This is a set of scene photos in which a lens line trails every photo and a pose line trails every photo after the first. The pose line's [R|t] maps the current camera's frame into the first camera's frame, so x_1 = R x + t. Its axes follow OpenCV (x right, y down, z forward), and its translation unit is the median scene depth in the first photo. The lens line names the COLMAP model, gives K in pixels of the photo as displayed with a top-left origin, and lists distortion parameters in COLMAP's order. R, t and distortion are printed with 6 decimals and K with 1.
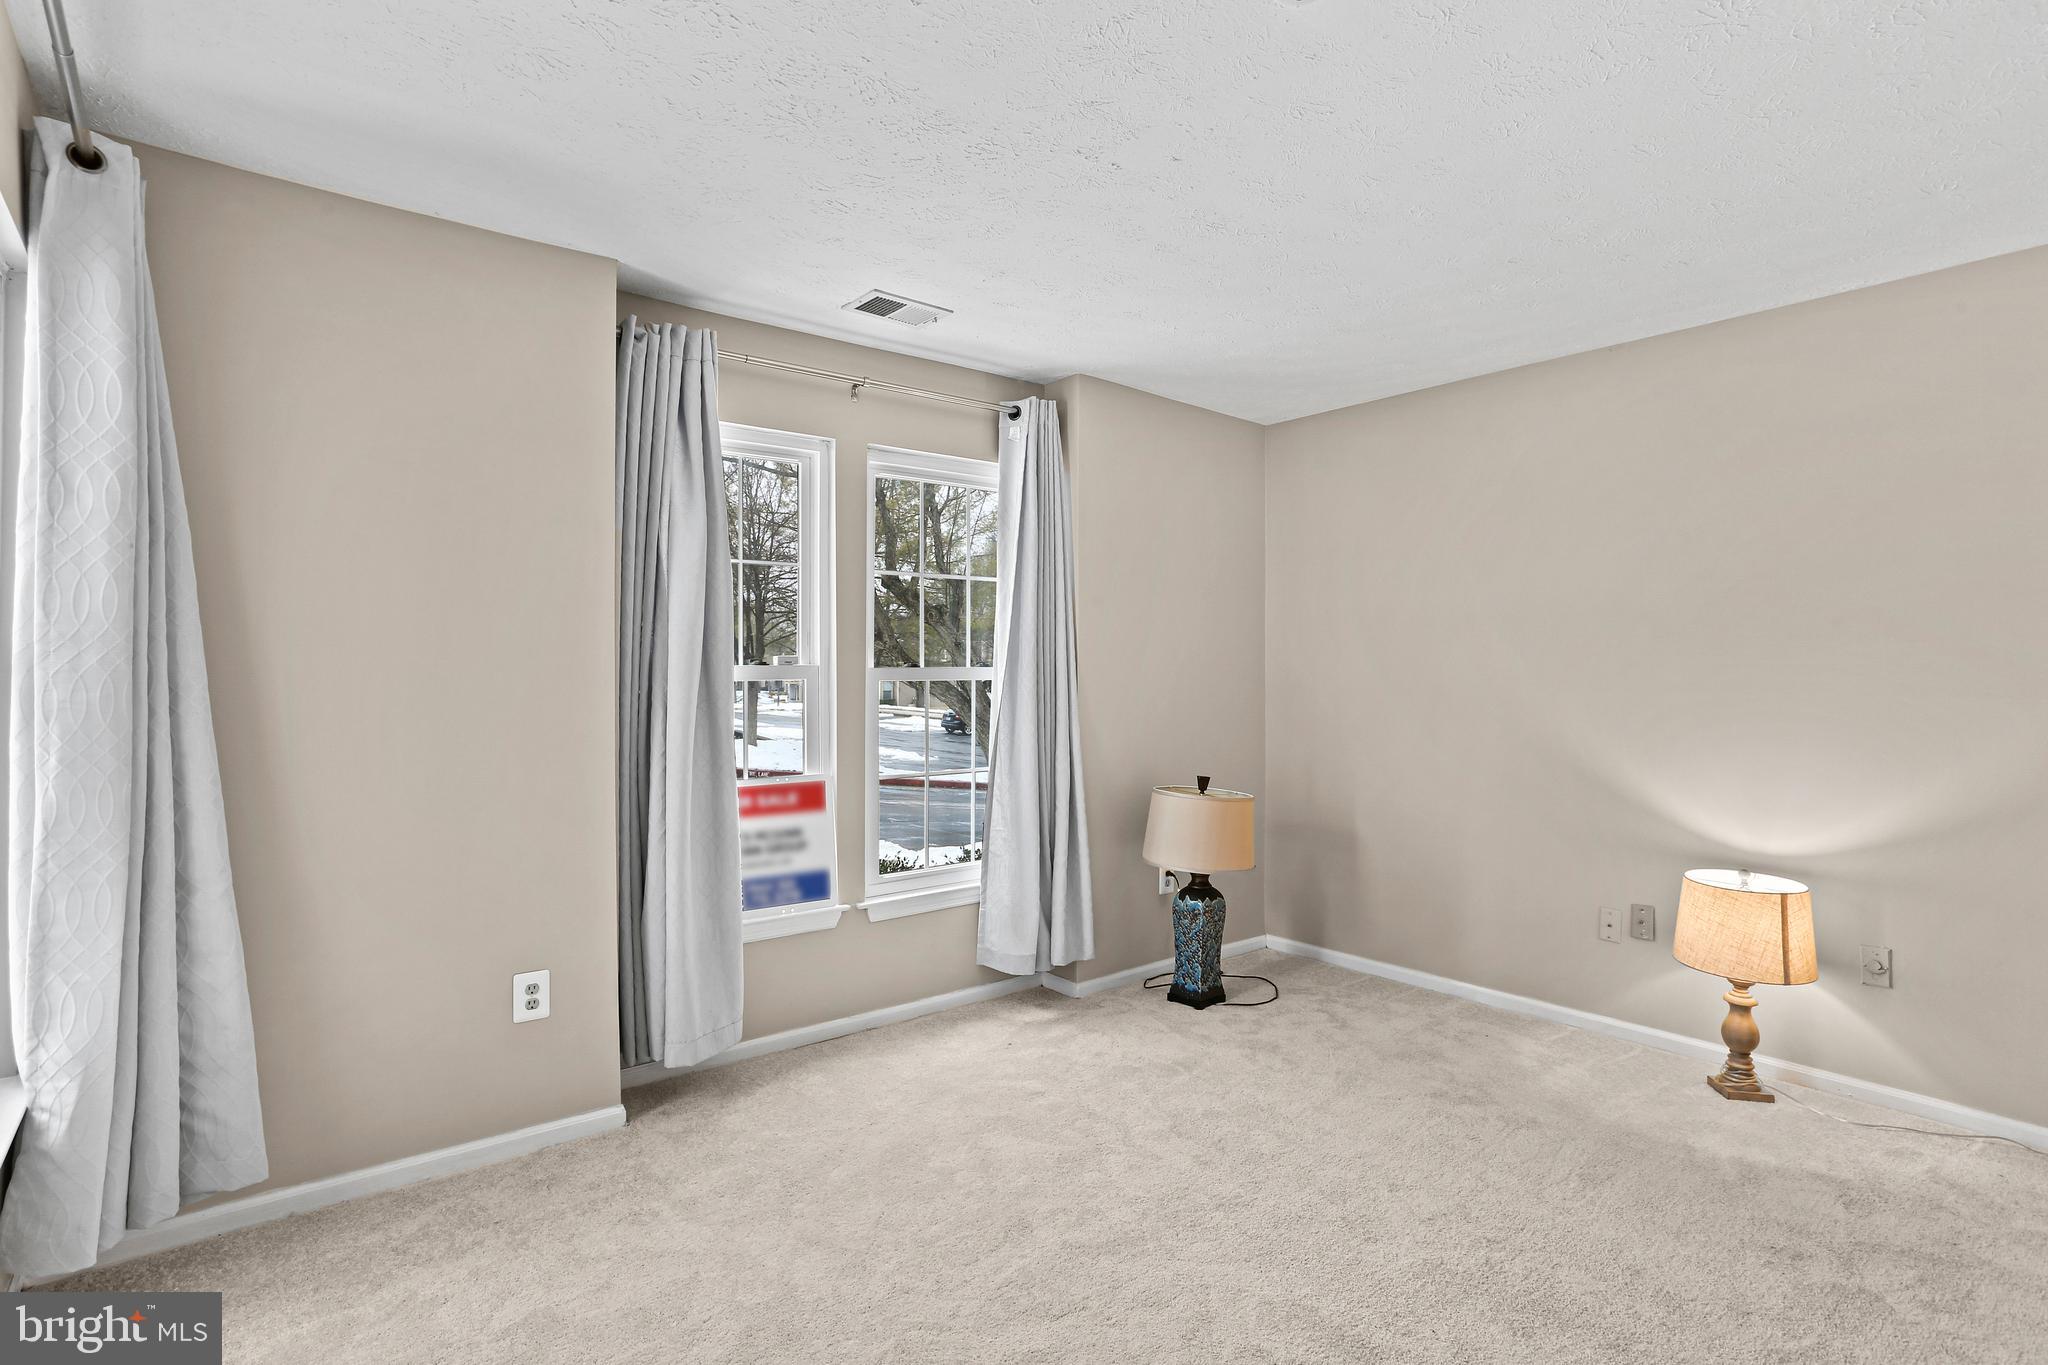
lens RADIAL K [[996.6, 0, 1033.9], [0, 996.6, 677.4], [0, 0, 1]] dist [-0.036333, 0.019336]
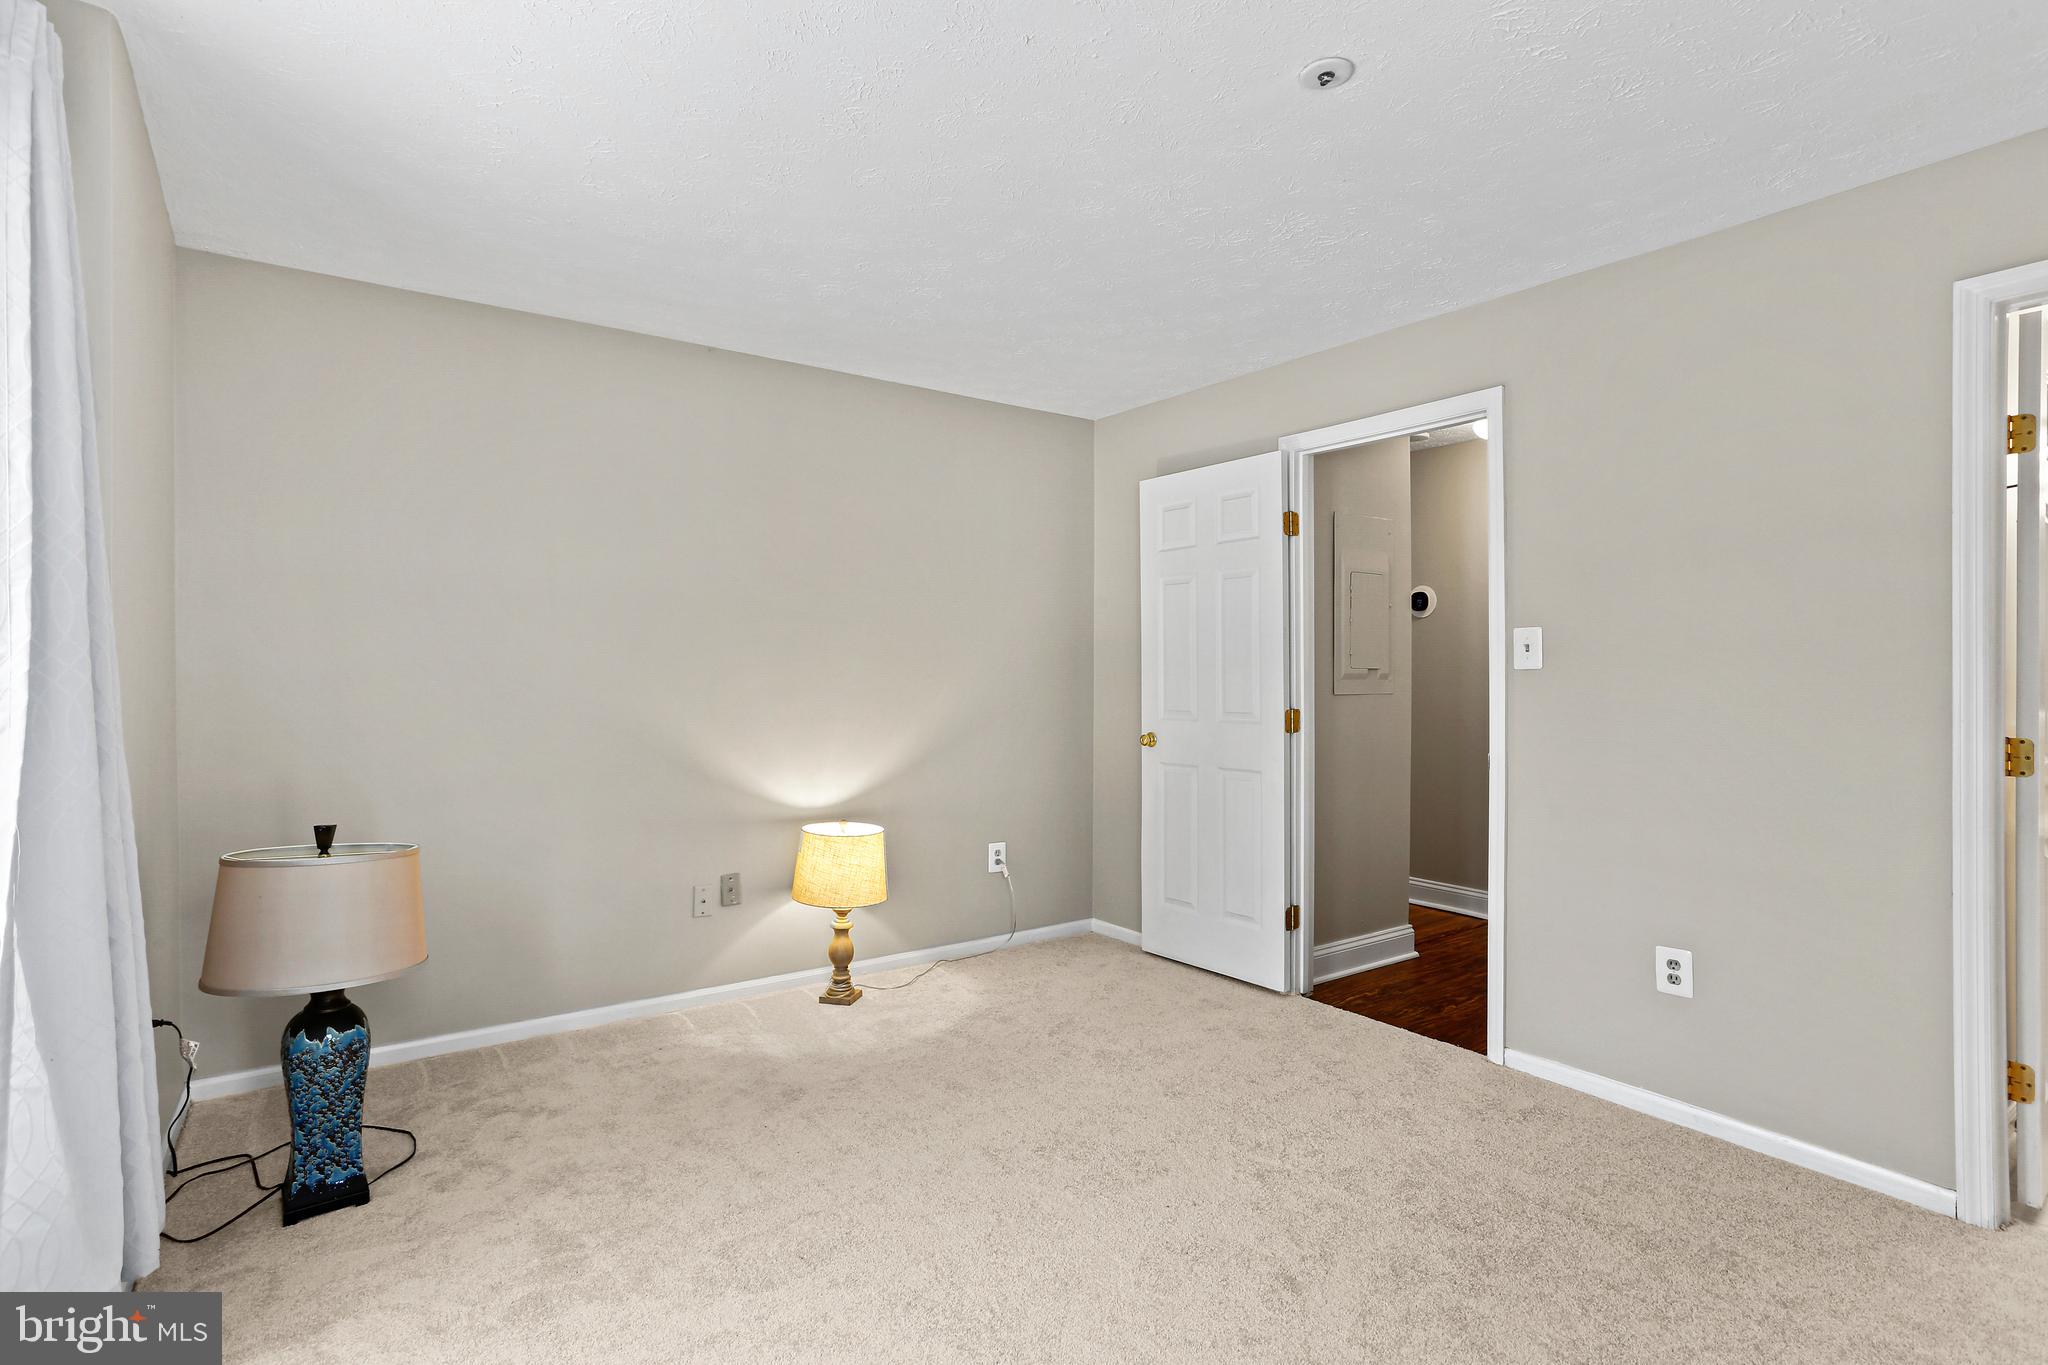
lens RADIAL K [[996.6, 0, 993.6], [0, 996.6, 643.7], [0, 0, 1]] dist [-0.036333, 0.019336]
pose [[0.069358, 0.024701, 0.997286, -0.470079], [-0.004579, 0.999691, -0.024442, 0.001305], [-0.997581, -0.002872, 0.069449, 0.634876]]
